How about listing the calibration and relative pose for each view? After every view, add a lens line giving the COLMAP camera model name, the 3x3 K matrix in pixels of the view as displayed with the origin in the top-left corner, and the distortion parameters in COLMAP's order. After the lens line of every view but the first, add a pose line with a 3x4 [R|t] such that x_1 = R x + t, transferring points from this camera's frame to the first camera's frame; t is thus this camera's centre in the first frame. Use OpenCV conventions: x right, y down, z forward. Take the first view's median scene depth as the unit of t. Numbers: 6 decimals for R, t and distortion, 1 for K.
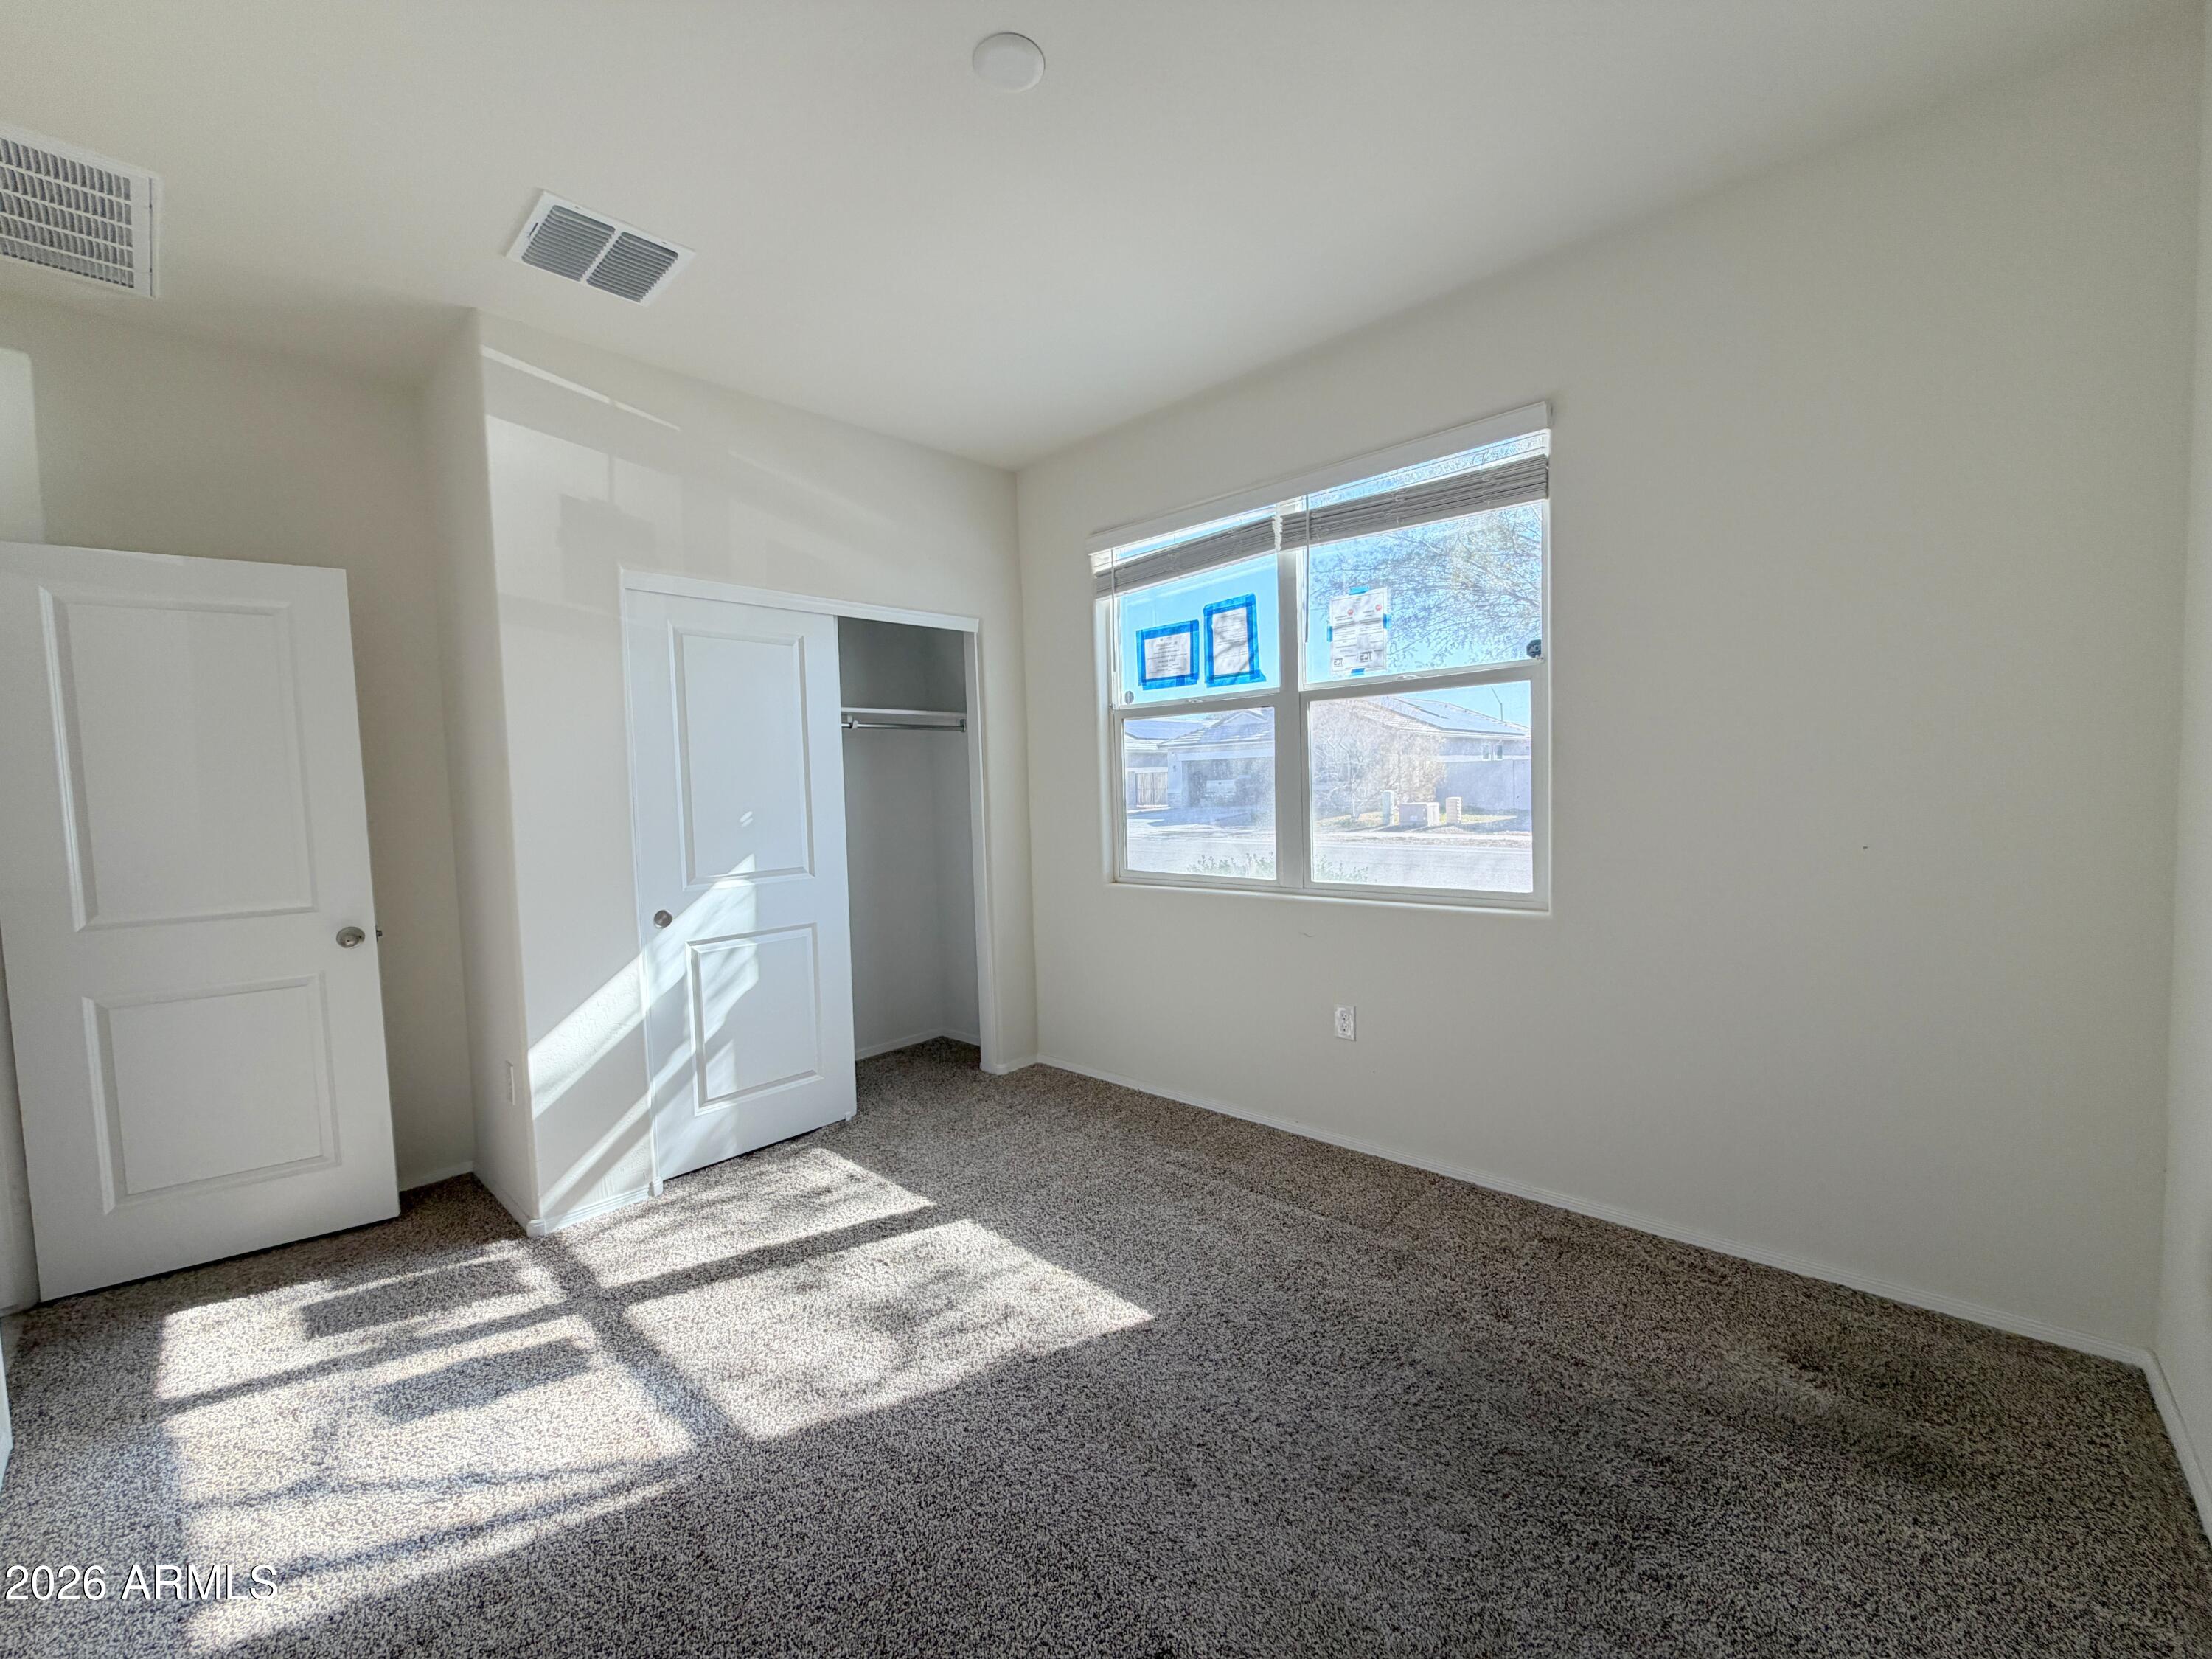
lens RADIAL K [[873.3, 0, 1099.5], [0, 873.3, 836.5], [0, 0, 1]] dist [0.000131, -0.000007]
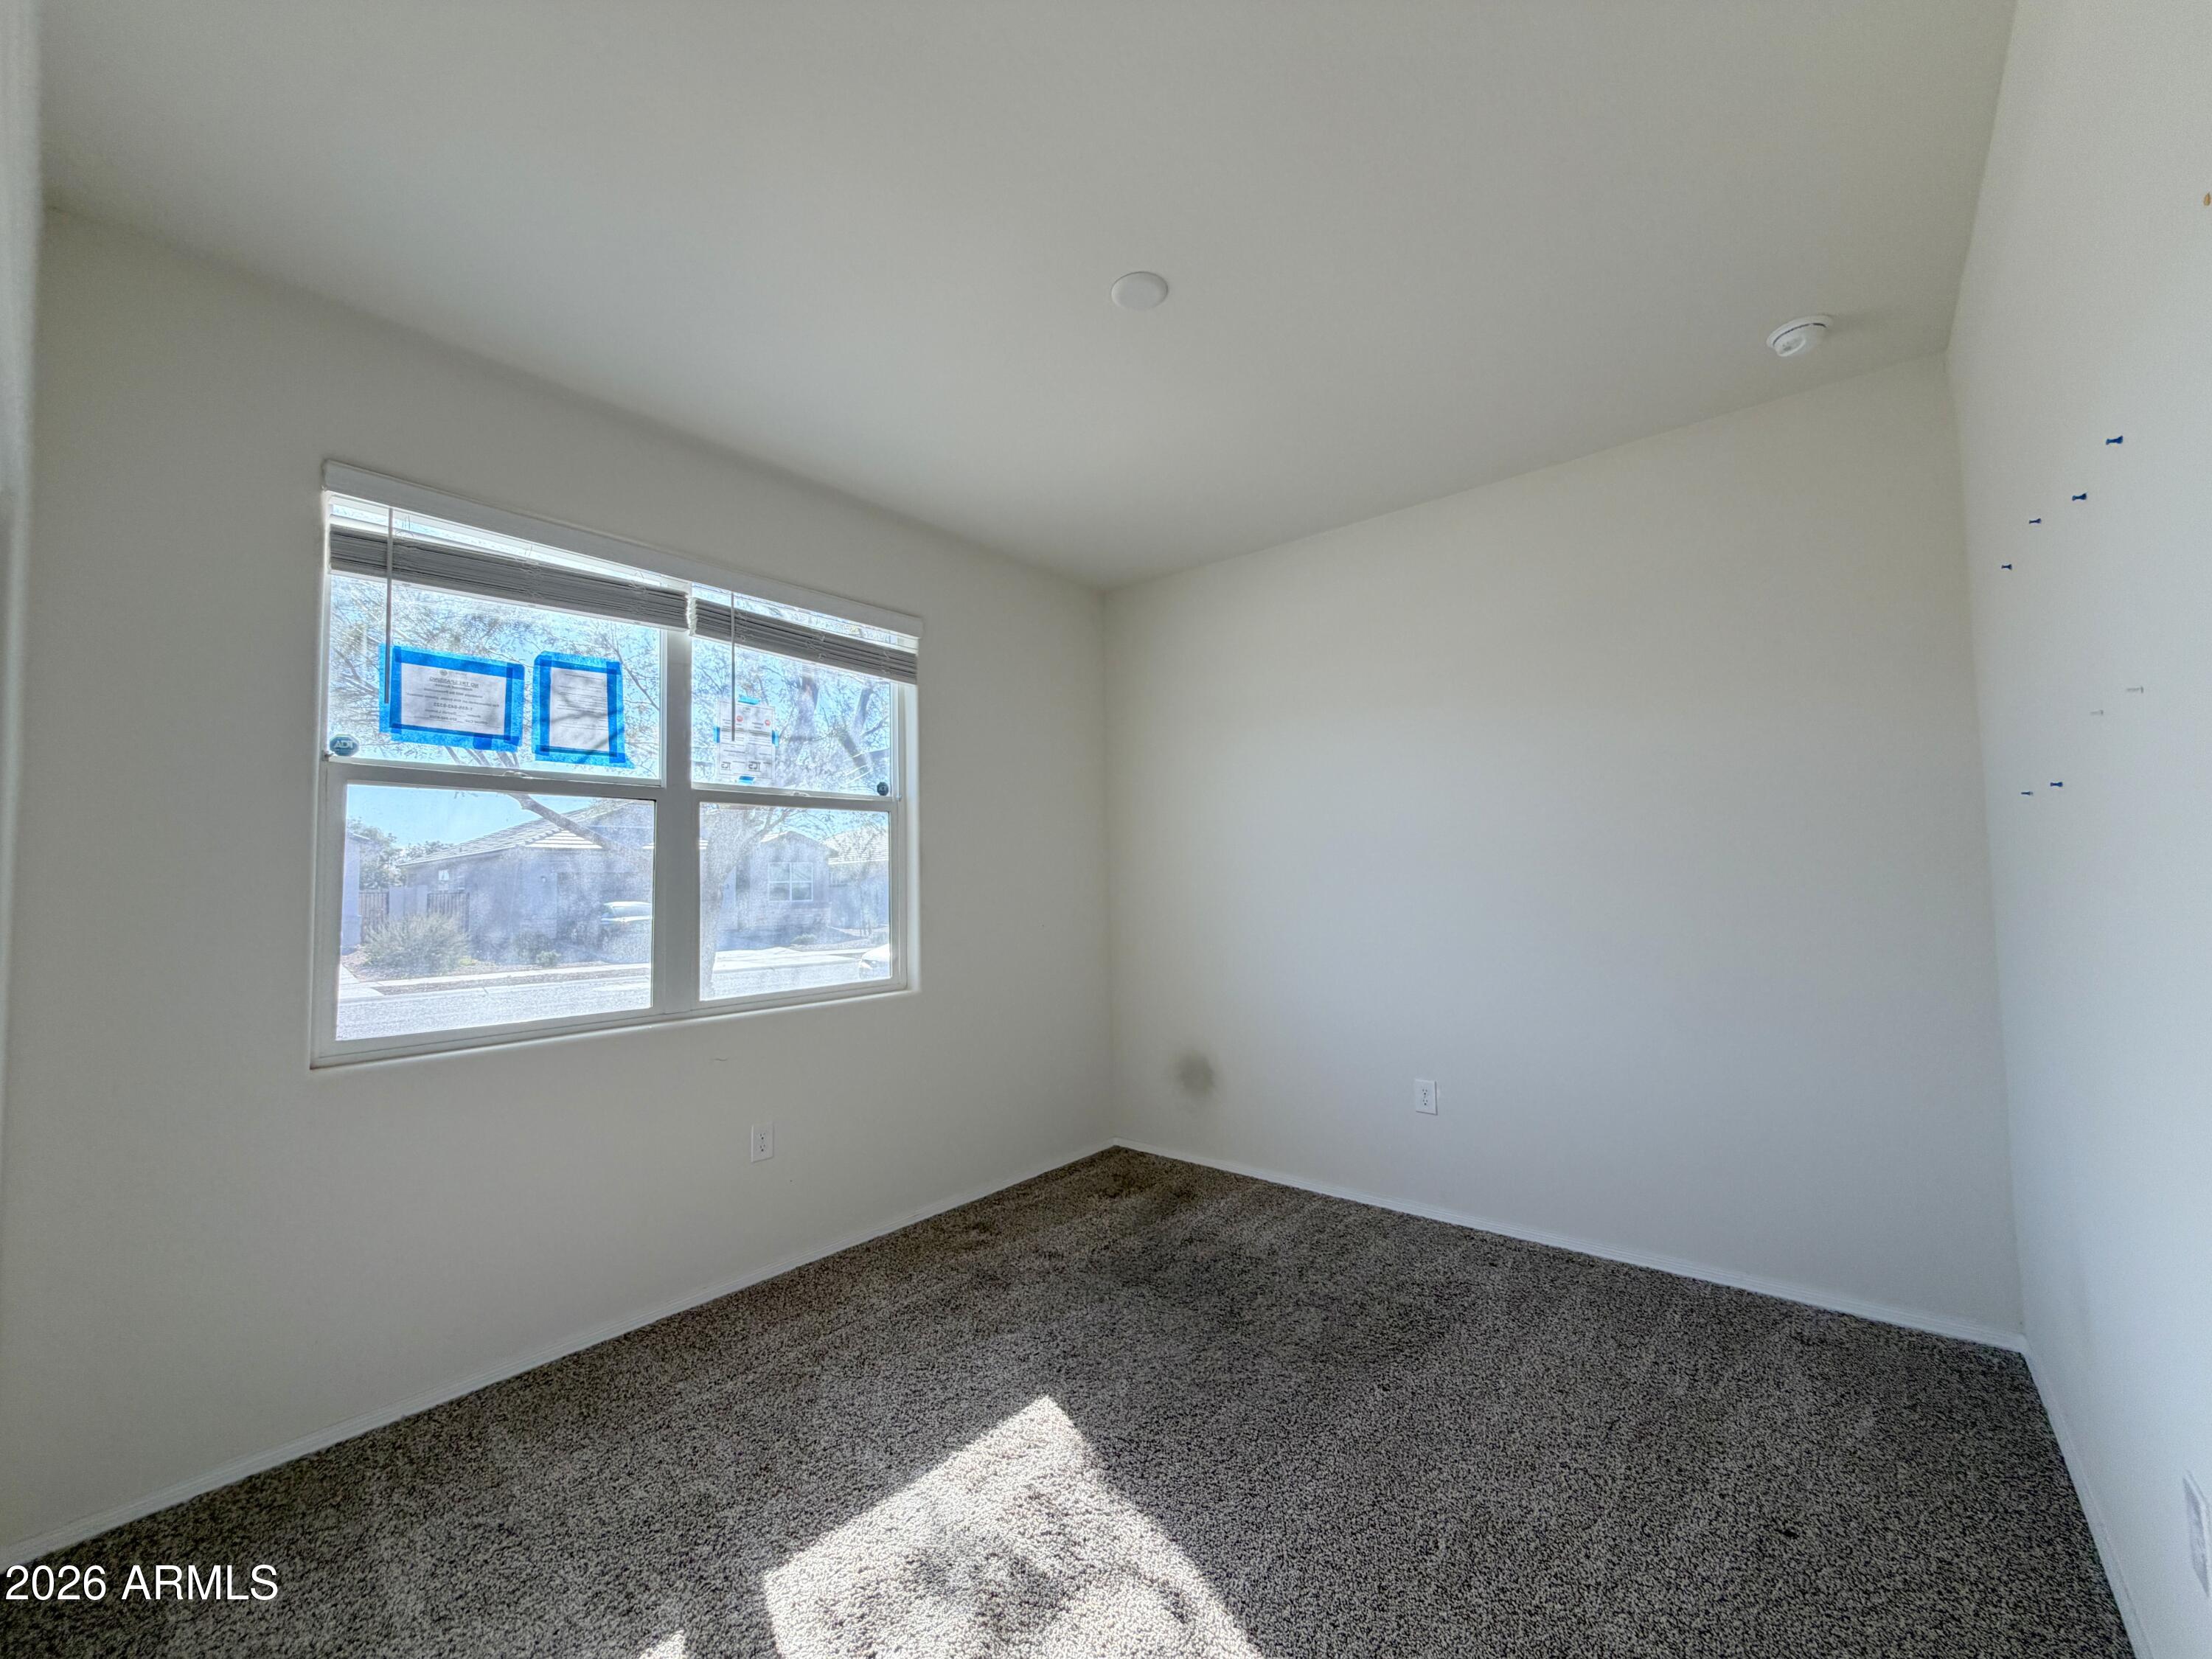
lens RADIAL K [[873.3, 0, 1099.5], [0, 873.3, 836.5], [0, 0, 1]] dist [0.000131, -0.000007]
pose [[-0.018542, 0.096604, 0.995150, -0.636564], [0.089109, 0.991520, -0.094591, 0.005399], [-0.995849, 0.086923, -0.026993, 0.578877]]
